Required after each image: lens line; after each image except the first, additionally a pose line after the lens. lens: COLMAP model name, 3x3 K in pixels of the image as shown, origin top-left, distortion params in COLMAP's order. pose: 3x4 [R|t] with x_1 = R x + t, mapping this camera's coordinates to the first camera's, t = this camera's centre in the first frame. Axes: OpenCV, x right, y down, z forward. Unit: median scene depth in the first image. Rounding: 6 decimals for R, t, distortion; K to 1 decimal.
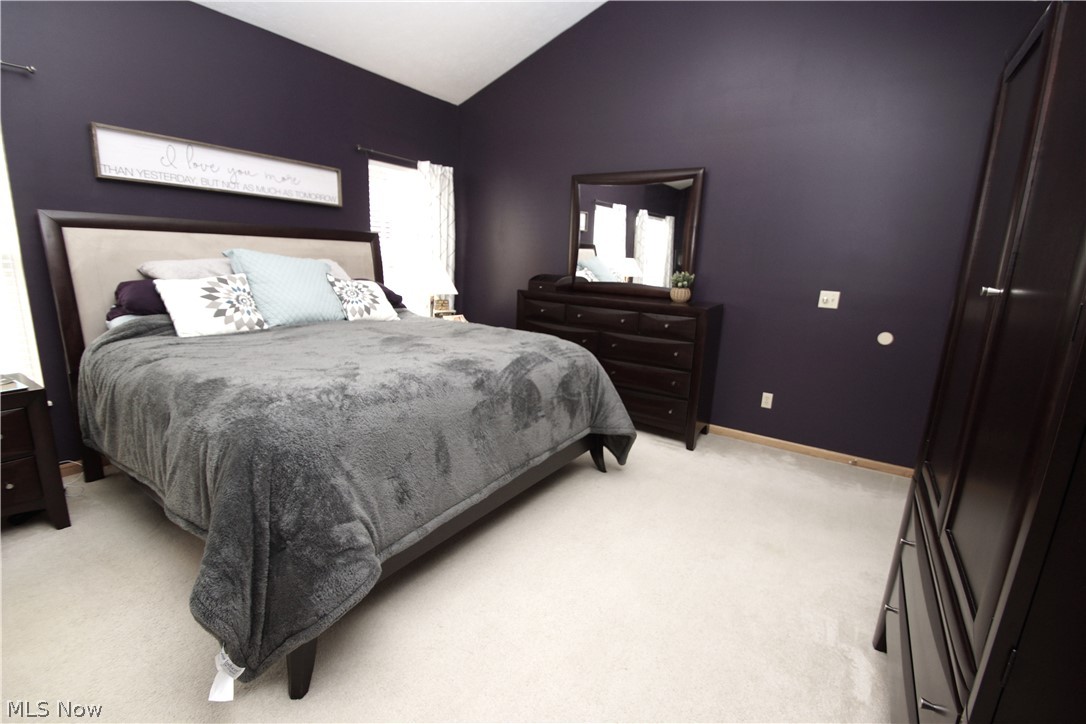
lens RADIAL K [[481.1, 0, 545.7], [0, 481.1, 359.5], [0, 0, 1]] dist [0.001622, -0.002925]
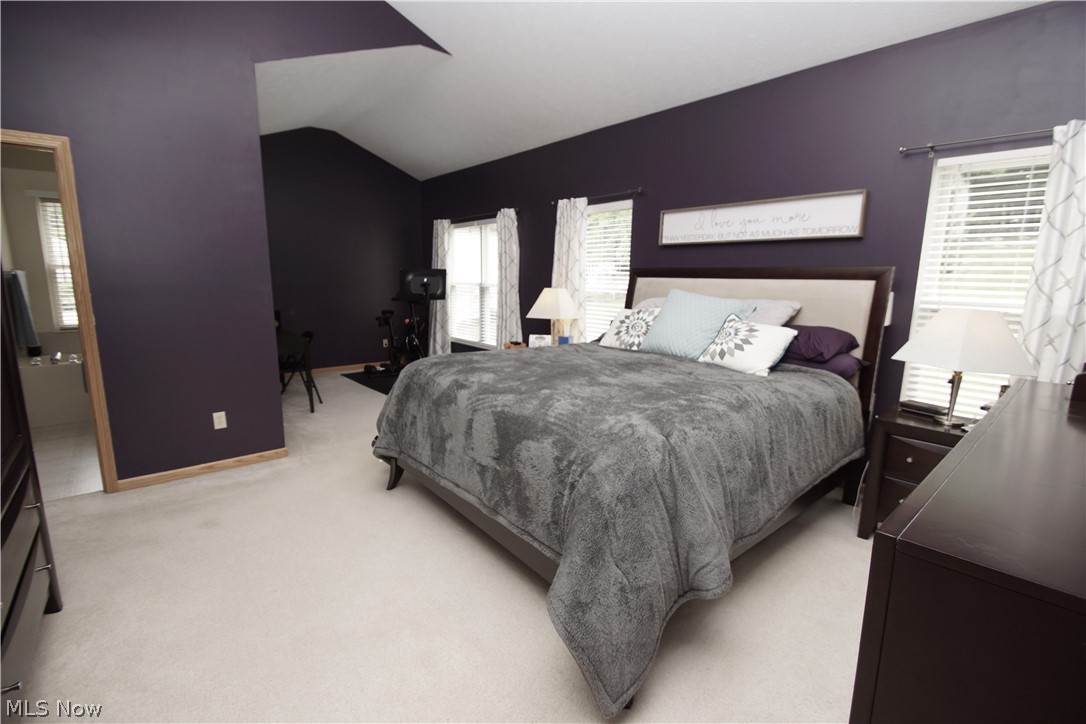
lens RADIAL K [[481.1, 0, 544.6], [0, 481.1, 361.8], [0, 0, 1]] dist [0.001622, -0.002925]
pose [[-0.282725, 0.115484, -0.952224, 0.604782], [-0.235380, 0.954020, 0.185588, -0.187866], [0.929873, 0.276604, -0.242542, 0.968281]]
